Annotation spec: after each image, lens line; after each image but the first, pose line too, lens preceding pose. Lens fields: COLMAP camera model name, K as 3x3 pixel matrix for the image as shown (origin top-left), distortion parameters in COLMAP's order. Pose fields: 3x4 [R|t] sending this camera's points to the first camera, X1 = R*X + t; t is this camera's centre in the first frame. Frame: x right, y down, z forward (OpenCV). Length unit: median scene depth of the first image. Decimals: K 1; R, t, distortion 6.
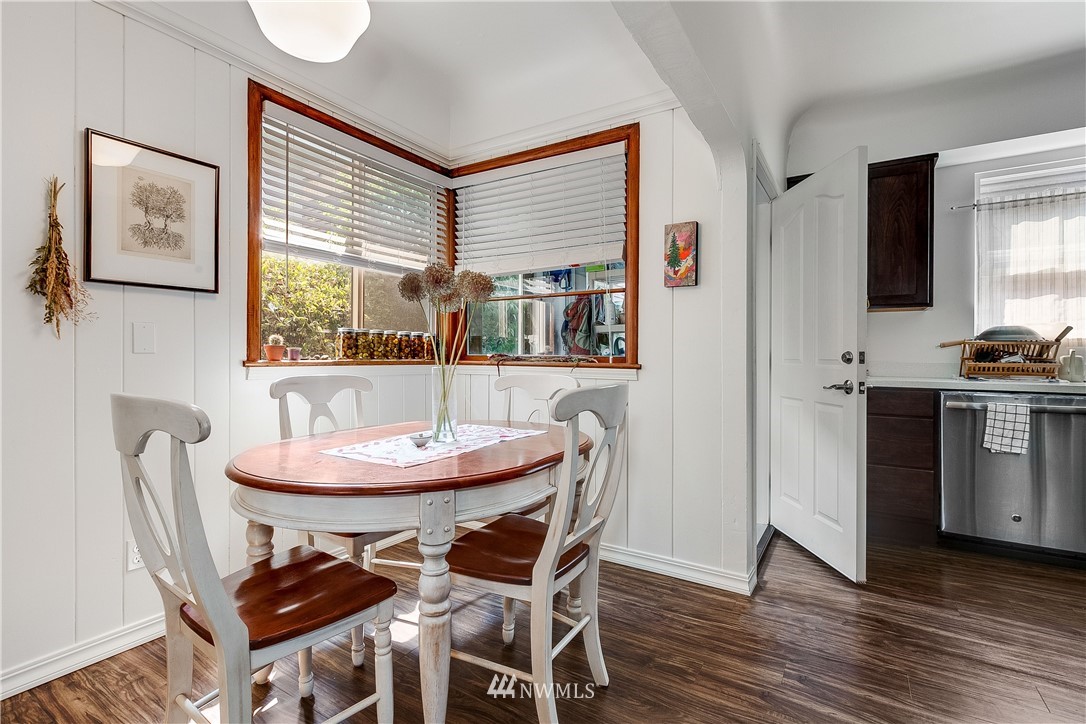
lens RADIAL K [[486.0, 0, 532.0], [0, 486.0, 362.8], [0, 0, 1]] dist [-0.000185, -0.000427]
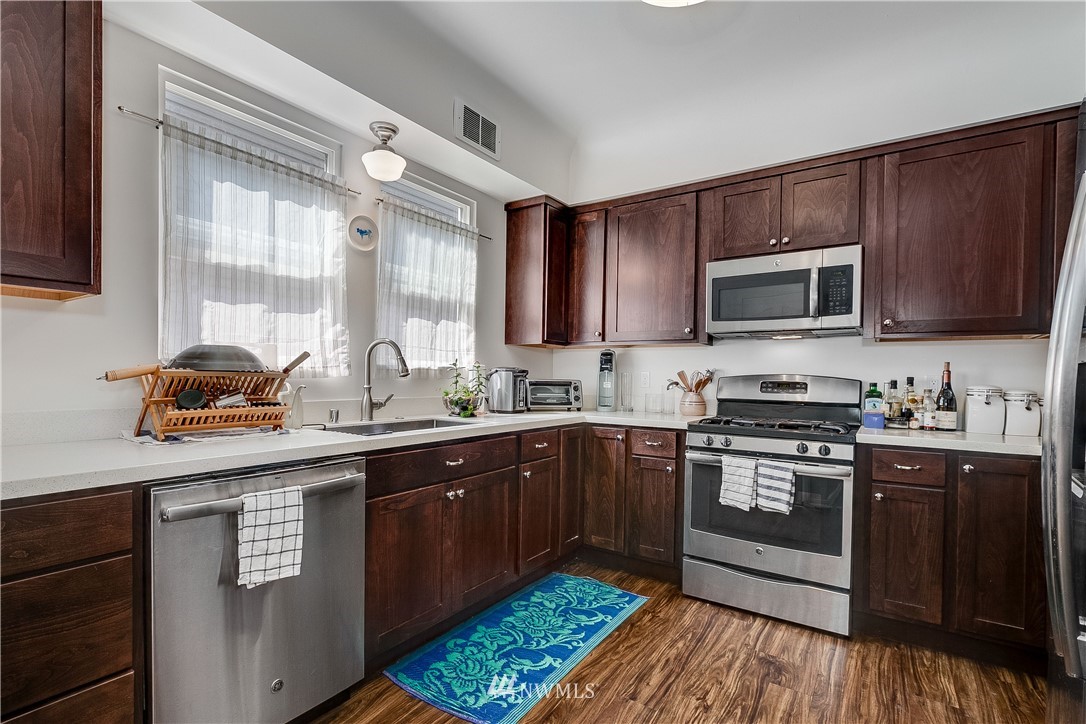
lens RADIAL K [[498.5, 0, 544.5], [0, 498.5, 382.7], [0, 0, 1]] dist [-0.000147, -0.000233]
pose [[0.023373, -0.018250, 0.999560, 0.373892], [0.009968, 0.999788, 0.018021, -0.037165], [-0.999677, 0.009543, 0.023550, 0.587826]]
